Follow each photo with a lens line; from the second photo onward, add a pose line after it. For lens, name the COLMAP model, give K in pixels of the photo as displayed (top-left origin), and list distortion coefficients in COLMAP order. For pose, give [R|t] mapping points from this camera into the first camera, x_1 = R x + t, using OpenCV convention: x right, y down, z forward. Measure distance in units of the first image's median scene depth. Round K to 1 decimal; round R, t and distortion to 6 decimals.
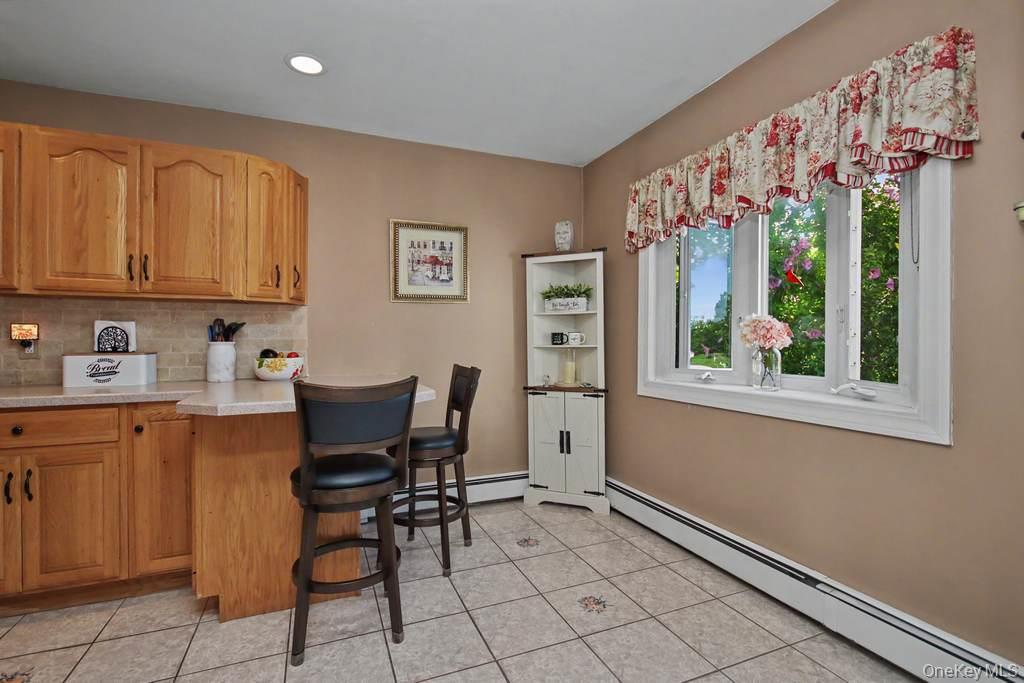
lens RADIAL K [[485.1, 0, 514.7], [0, 485.1, 343.5], [0, 0, 1]] dist [0.013098, -0.004376]
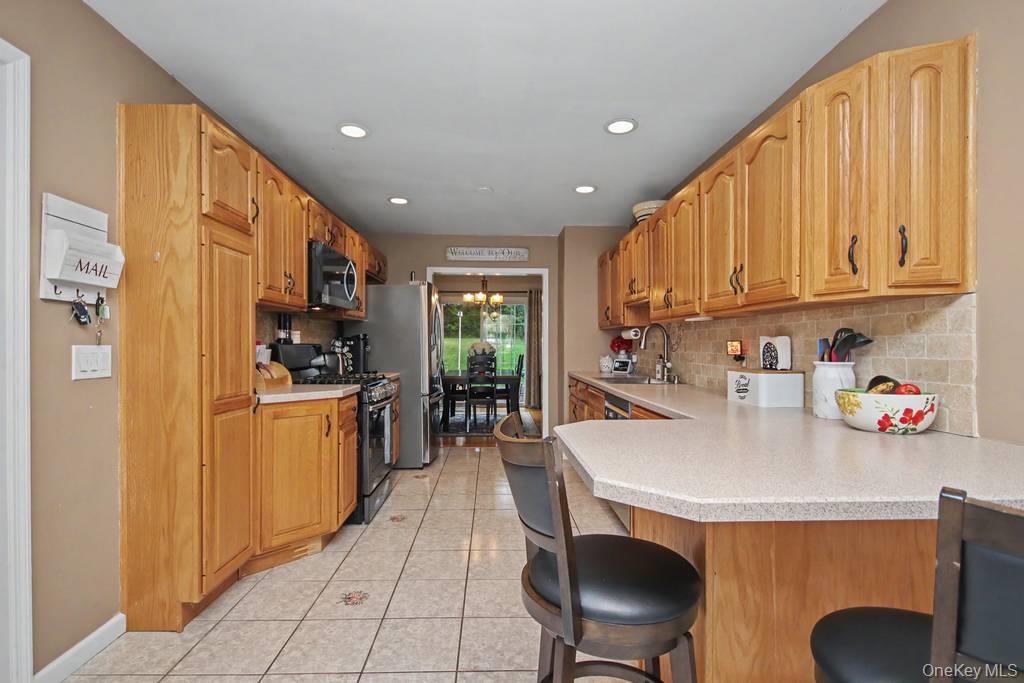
lens RADIAL K [[485.1, 0, 507.5], [0, 485.1, 345.4], [0, 0, 1]] dist [0.013098, -0.004376]
pose [[-0.345852, -0.000419, -0.938289, 0.227815], [-0.002232, 0.999997, 0.000377, -0.026794], [0.938287, 0.002225, -0.345852, 0.819602]]
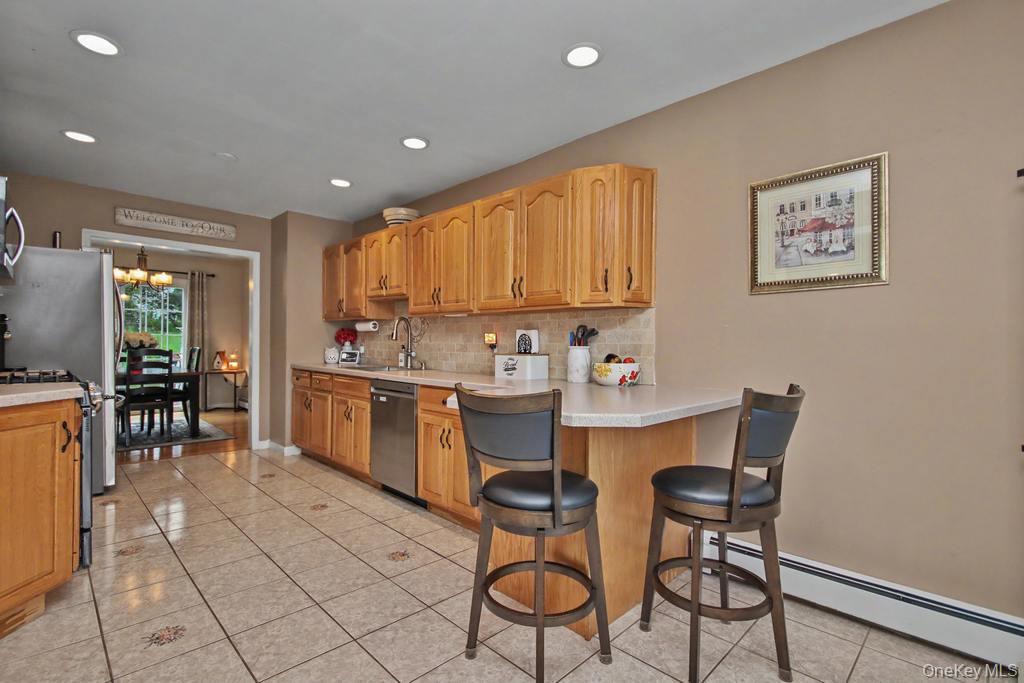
lens RADIAL K [[485.1, 0, 509.8], [0, 485.1, 345.7], [0, 0, 1]] dist [0.013098, -0.004376]
pose [[0.379260, 0.007069, -0.925263, 0.357711], [-0.010854, 0.999936, 0.003190, -0.006387], [0.925227, 0.008833, 0.379312, 0.451871]]
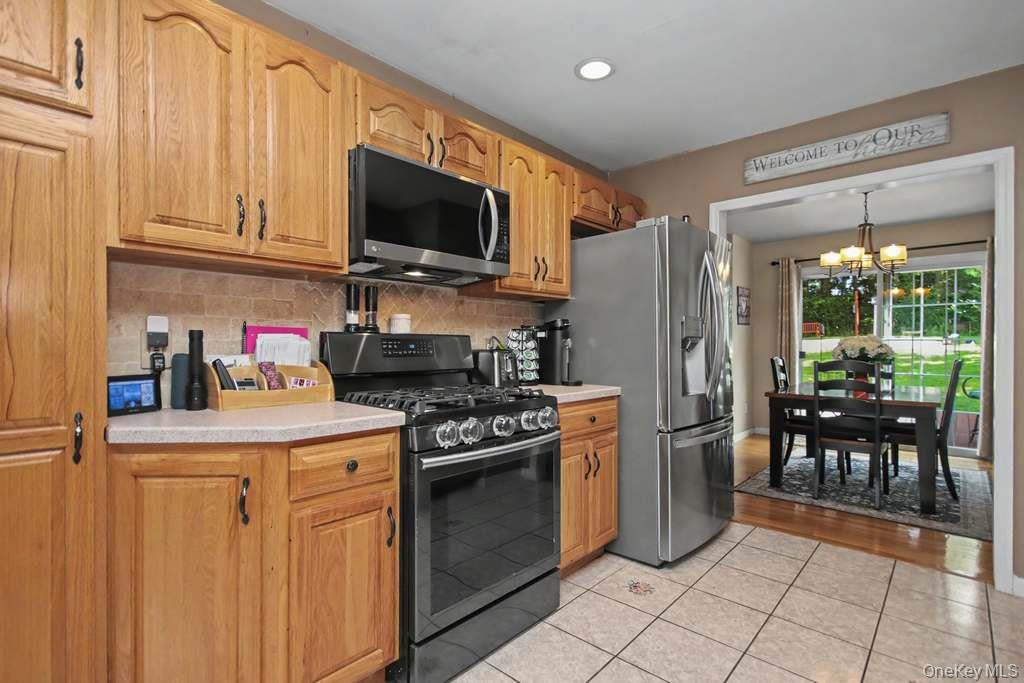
lens RADIAL K [[485.1, 0, 515.7], [0, 485.1, 348.3], [0, 0, 1]] dist [0.013098, -0.004376]
pose [[-0.900726, -0.000173, -0.434387, -0.642237], [-0.002300, 0.999988, 0.004370, -0.008727], [0.434381, 0.004936, -0.900716, 0.652379]]
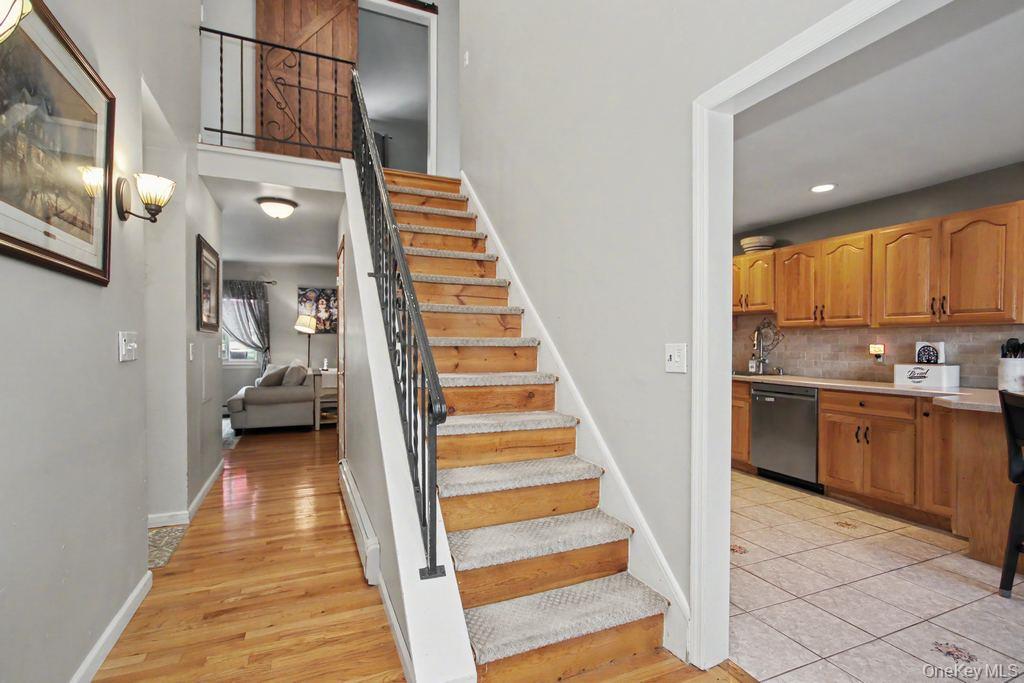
lens RADIAL K [[485.1, 0, 512.0], [0, 485.1, 348.3], [0, 0, 1]] dist [0.013098, -0.004376]
pose [[0.037542, 0.007757, -0.999265, 0.572029], [-0.009006, 0.999932, 0.007423, -0.025547], [0.999254, 0.008720, 0.037609, -0.288450]]
